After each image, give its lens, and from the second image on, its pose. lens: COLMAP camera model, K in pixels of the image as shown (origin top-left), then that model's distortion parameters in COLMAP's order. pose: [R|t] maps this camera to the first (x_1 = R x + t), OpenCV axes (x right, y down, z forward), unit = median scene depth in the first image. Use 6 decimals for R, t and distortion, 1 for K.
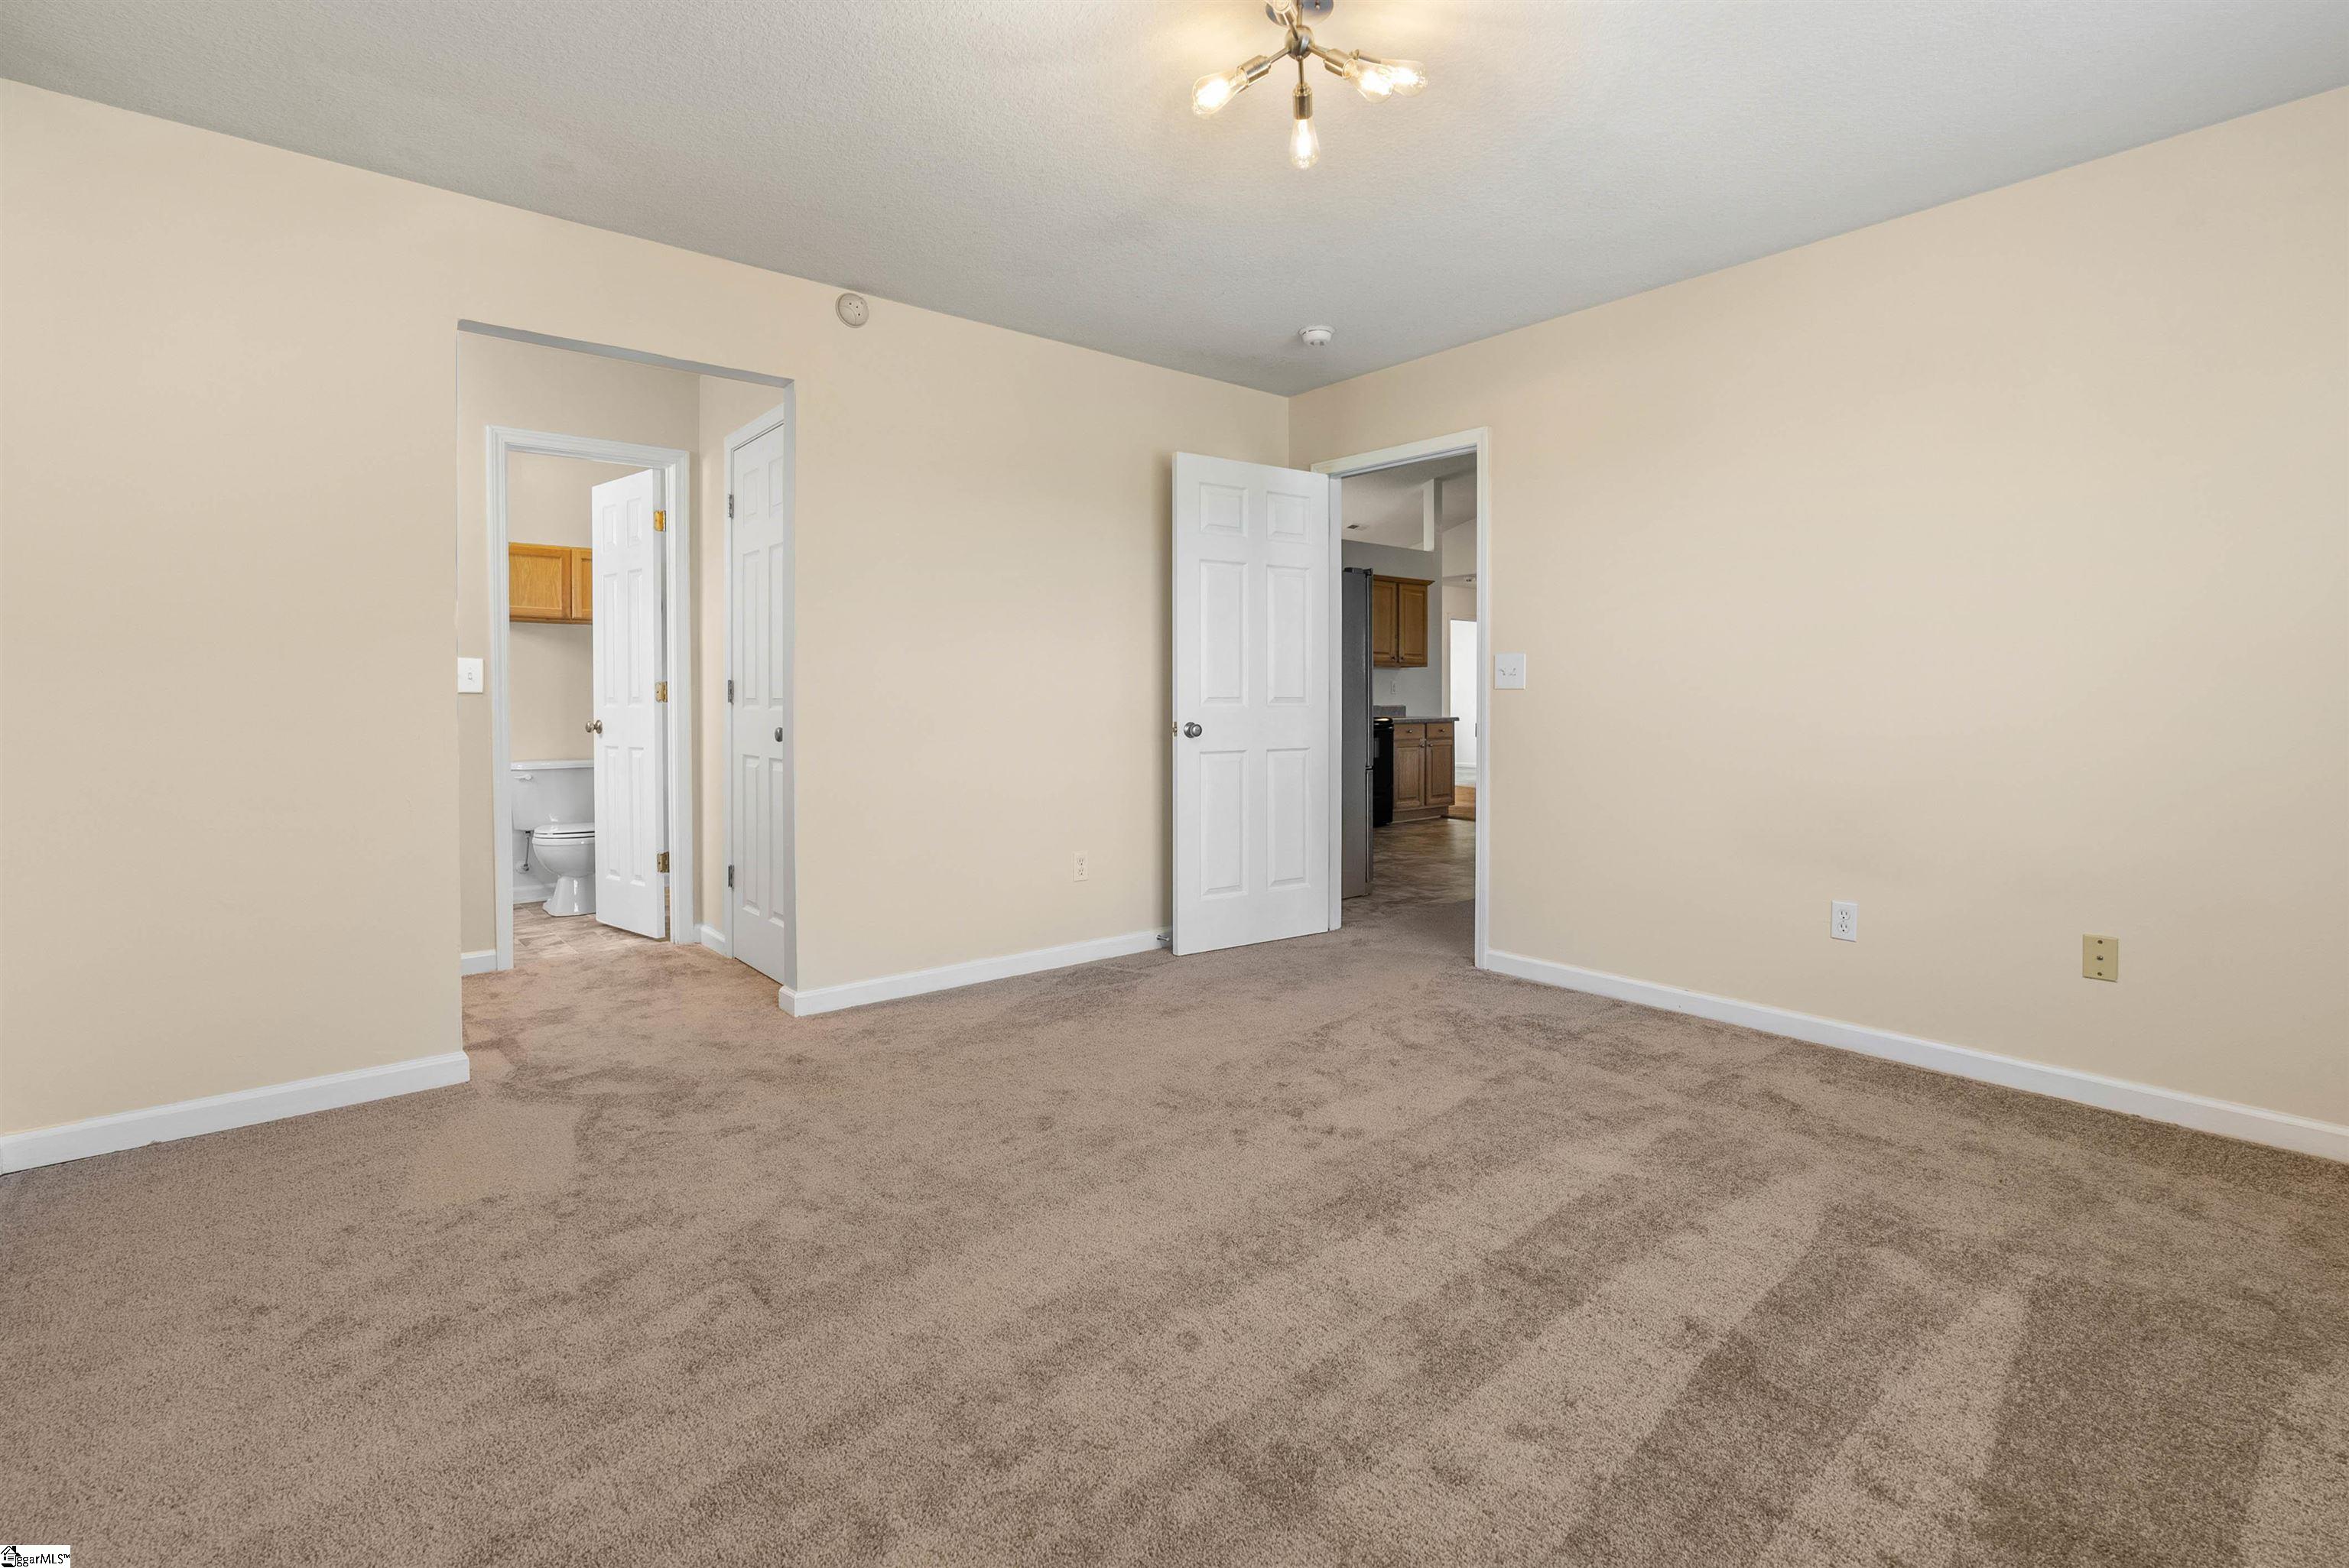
lens RADIAL K [[1085.9, 0, 1172.4], [0, 1085.9, 737.1], [0, 0, 1]] dist [0.000958, 0.000369]
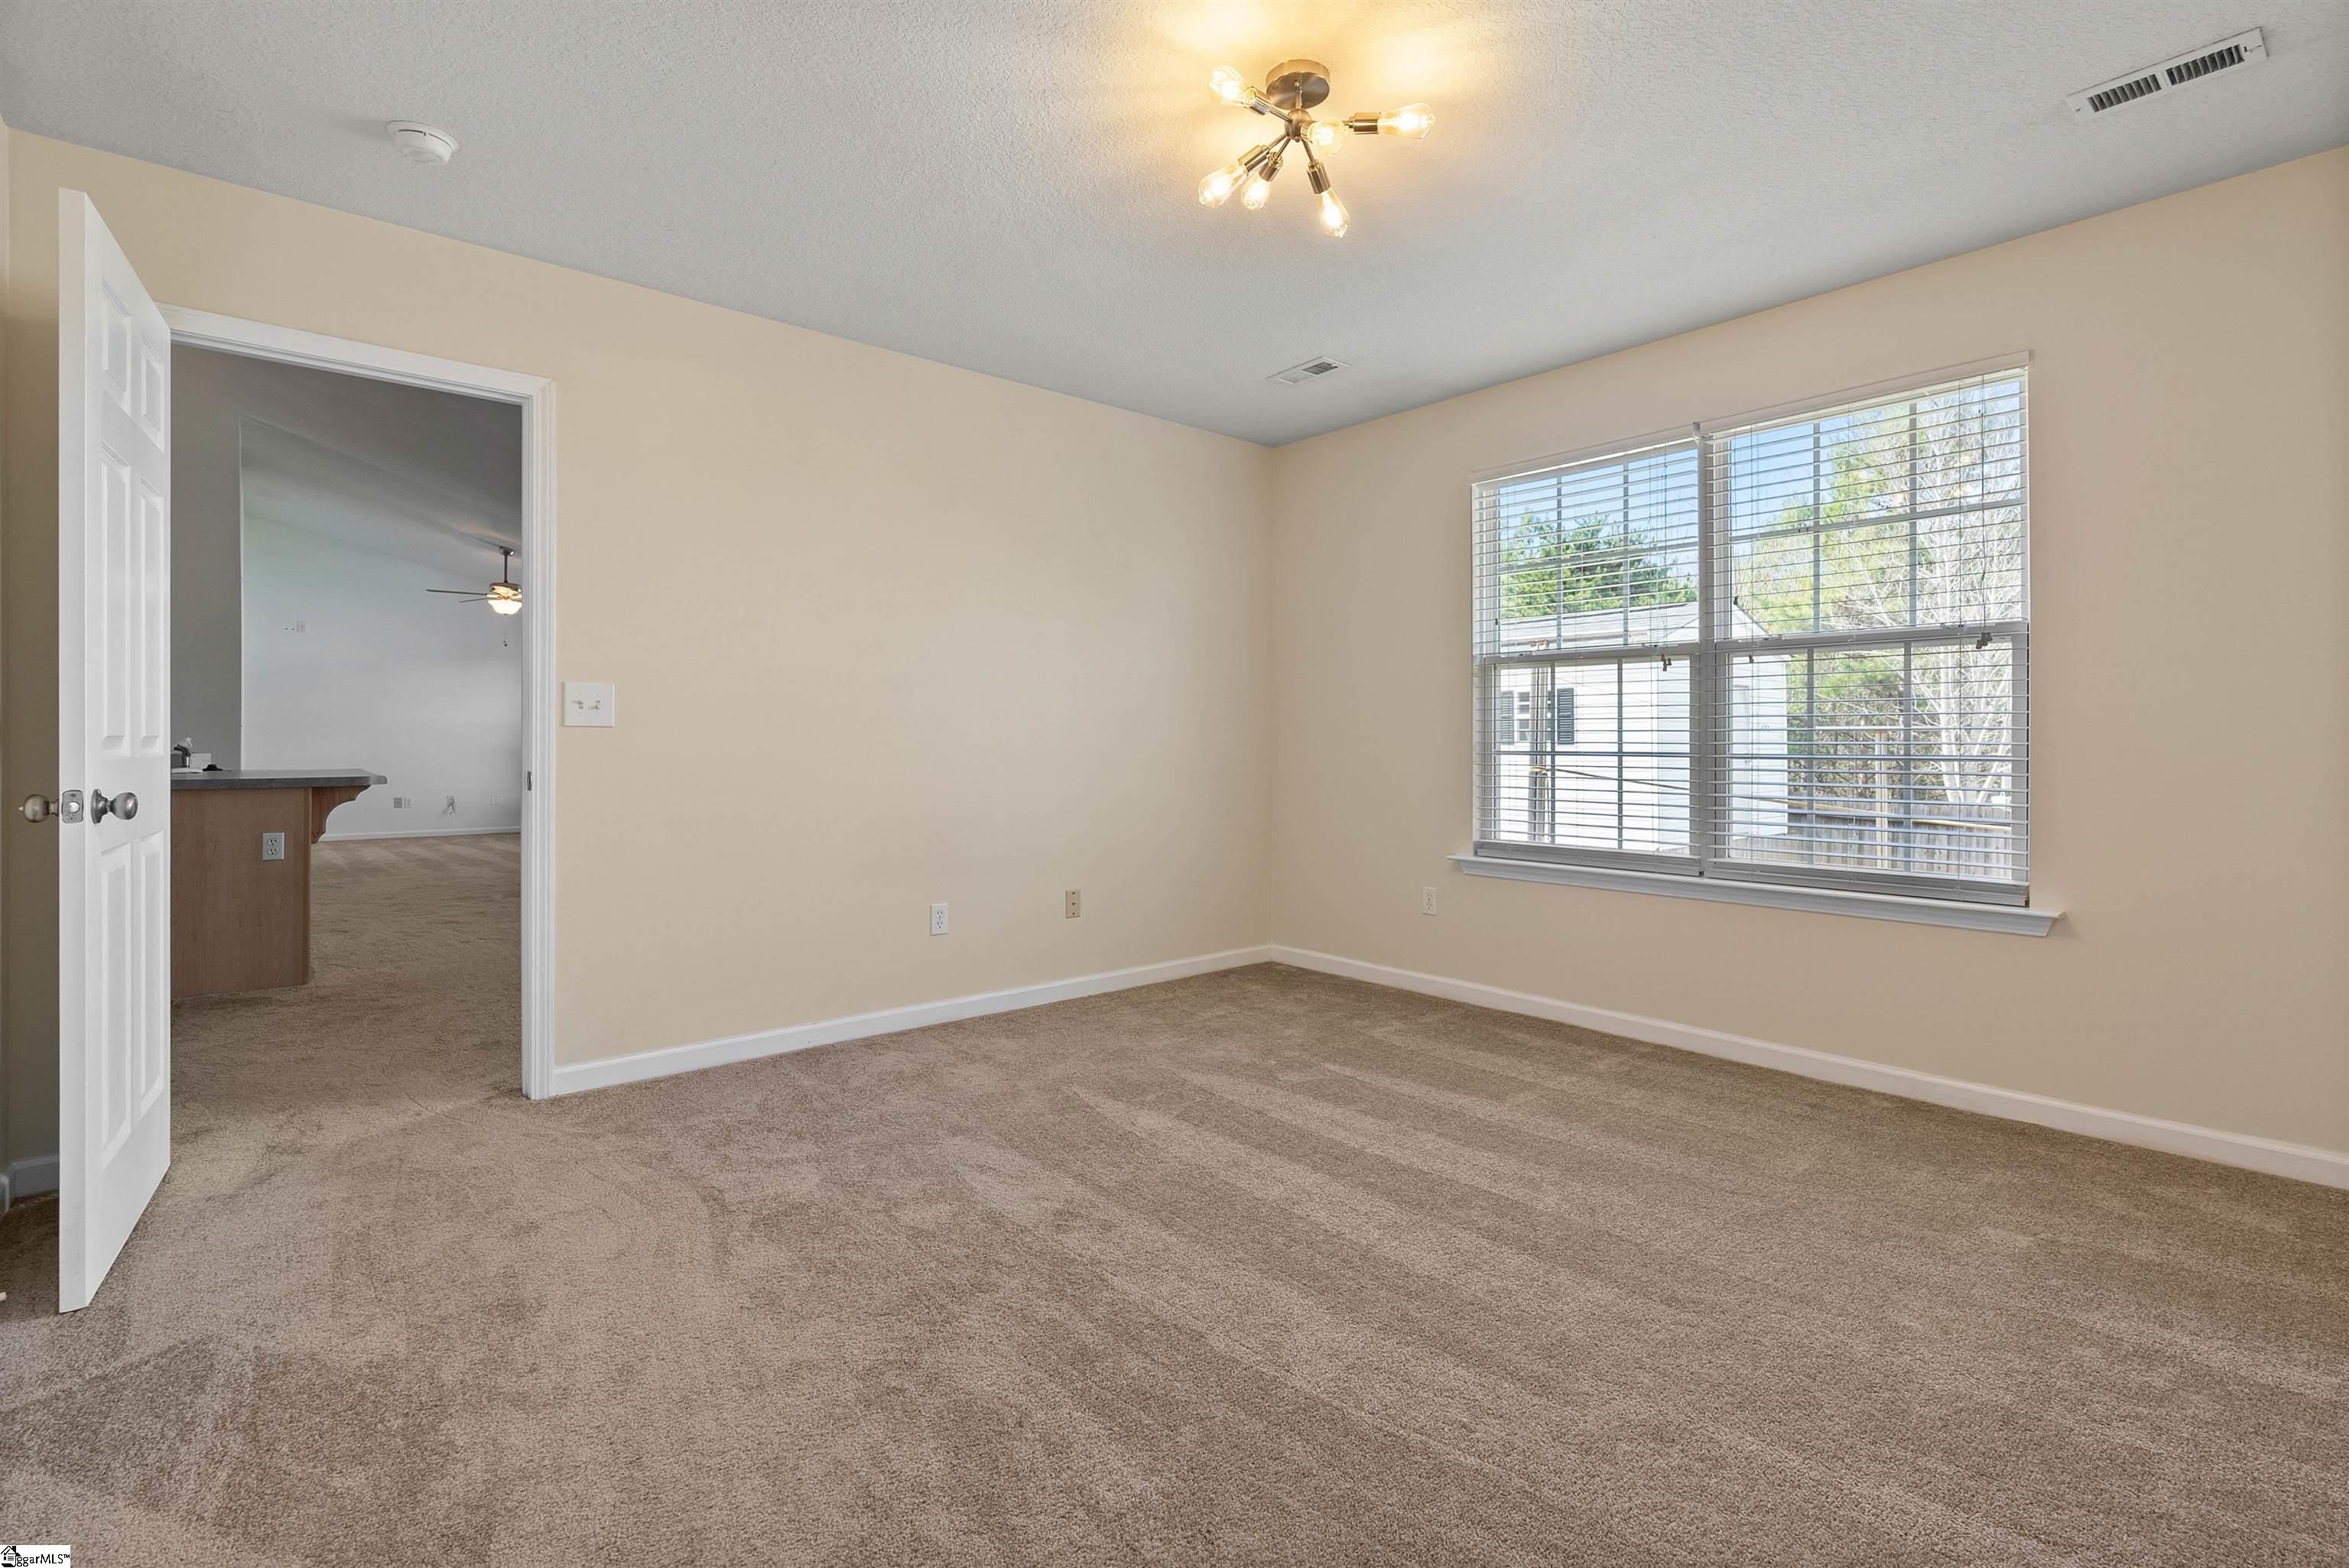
lens RADIAL K [[1063.1, 0, 1179.3], [0, 1063.1, 770.4], [0, 0, 1]] dist [-0.000875, 0.000337]
pose [[-0.010939, -0.021754, 0.999704, -0.684100], [0.041335, 0.998899, 0.022189, -0.017722], [-0.999085, 0.041565, -0.010027, 0.851970]]
